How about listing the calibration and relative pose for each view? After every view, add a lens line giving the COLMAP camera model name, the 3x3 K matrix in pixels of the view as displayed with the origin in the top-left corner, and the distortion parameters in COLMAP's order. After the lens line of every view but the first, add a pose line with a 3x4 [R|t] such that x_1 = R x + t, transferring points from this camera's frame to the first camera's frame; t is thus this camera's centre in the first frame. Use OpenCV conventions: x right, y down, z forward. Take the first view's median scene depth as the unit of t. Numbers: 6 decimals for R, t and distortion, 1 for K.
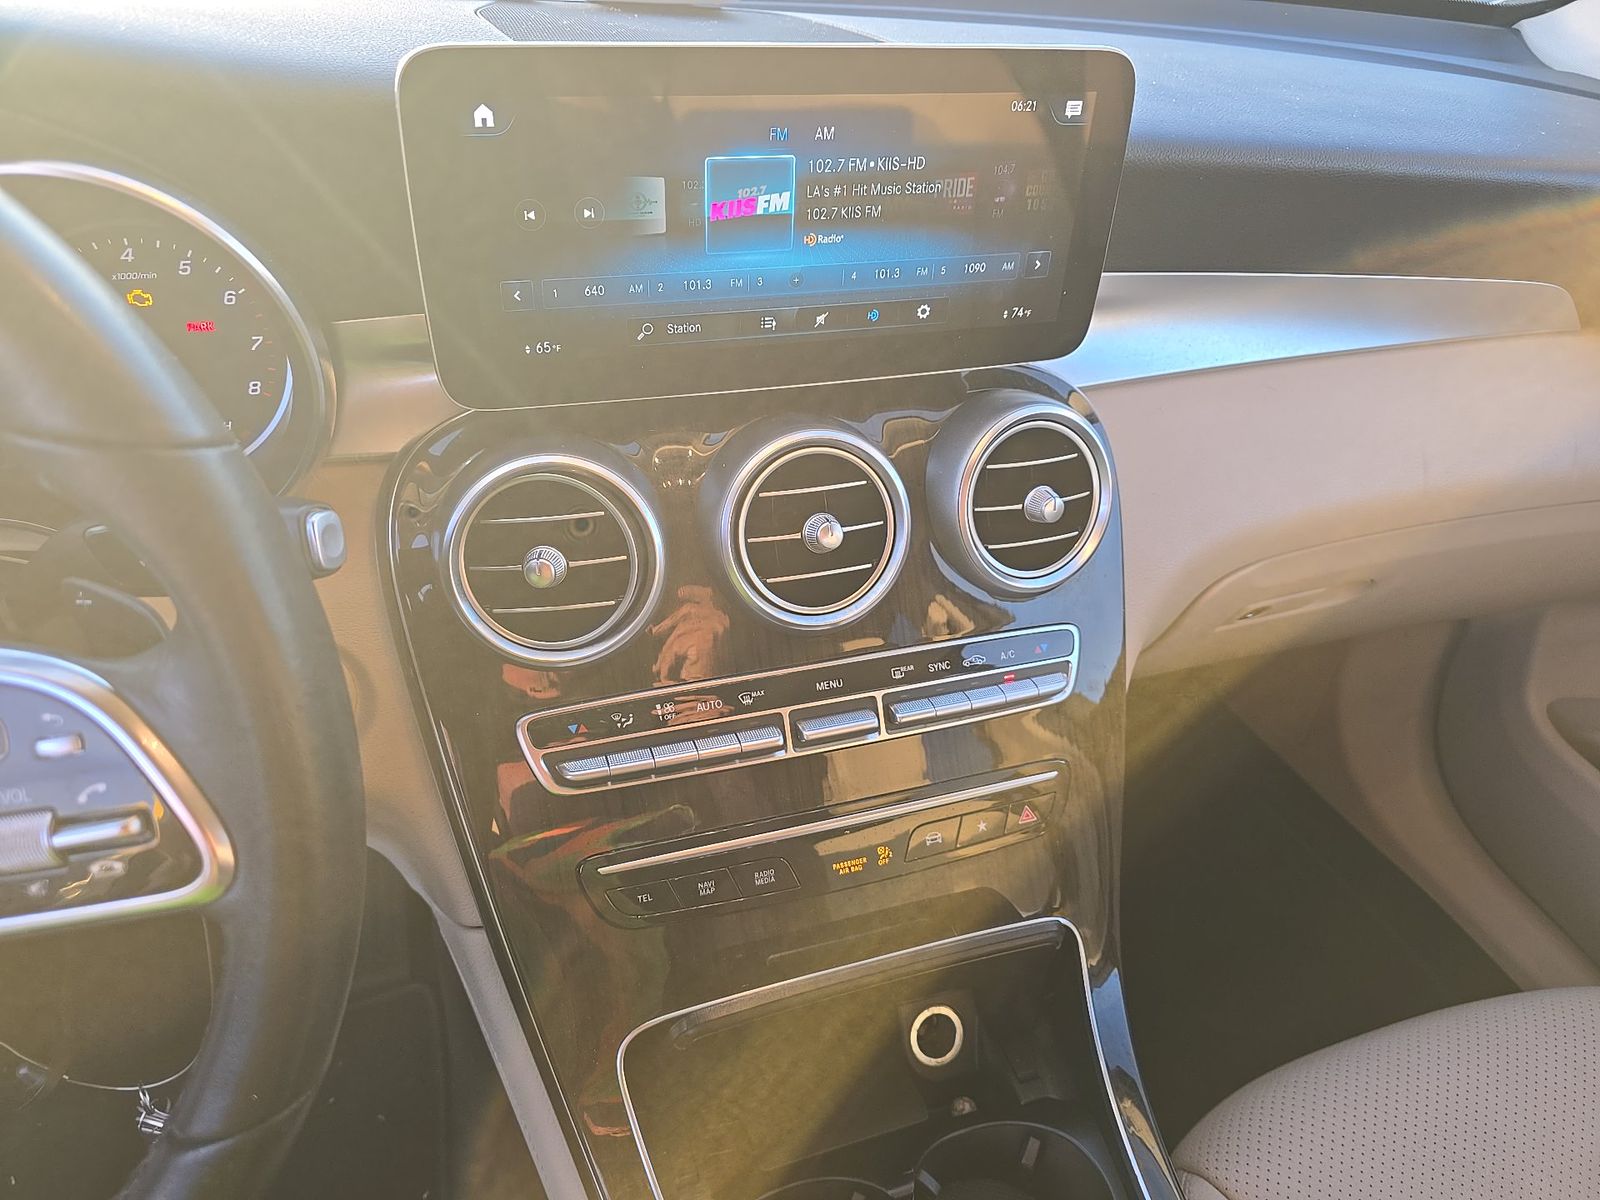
lens RADIAL K [[1082.1, 0, 807.9], [0, 1082.1, 597.1], [0, 0, 1]] dist [0.043548, -0.034072]
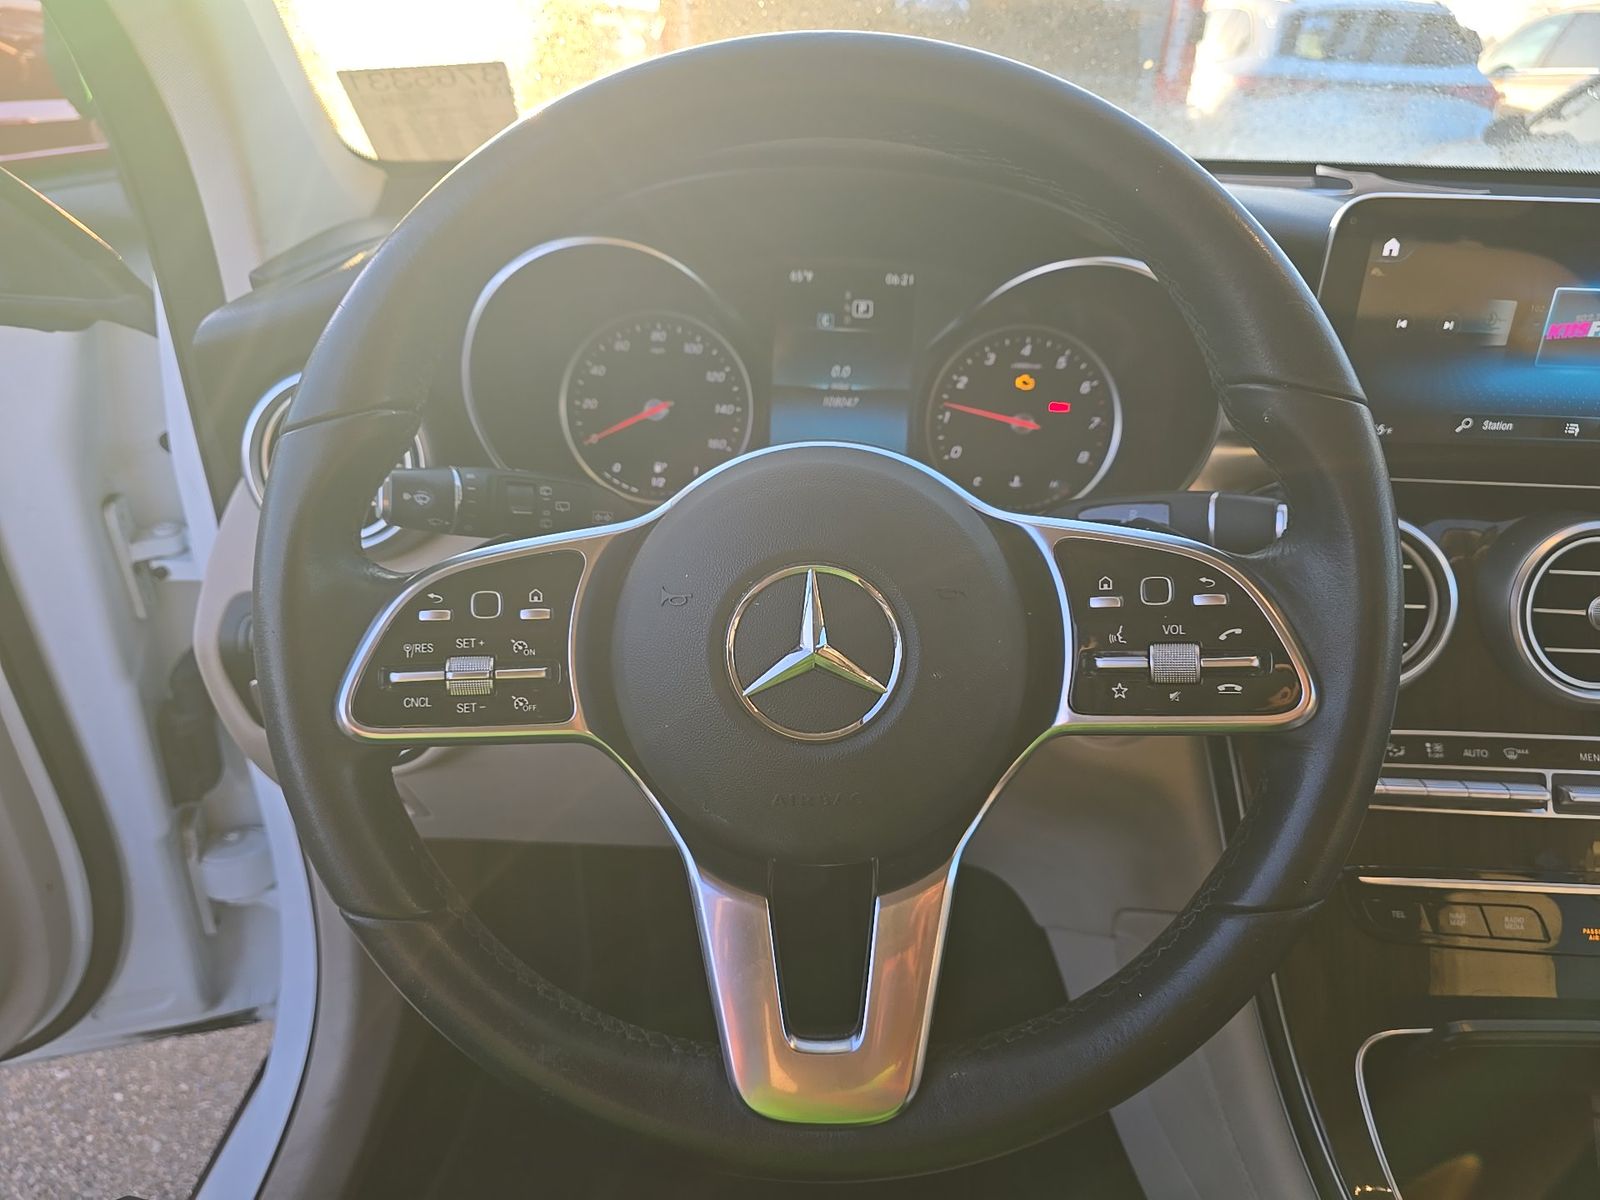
lens RADIAL K [[1082.1, 0, 807.9], [0, 1082.1, 597.1], [0, 0, 1]] dist [0.043548, -0.034072]
pose [[0.946240, 0.121549, -0.299760, -0.433177], [-0.181173, 0.966867, -0.179847, 0.278831], [0.267968, 0.224487, 0.936909, -0.277934]]
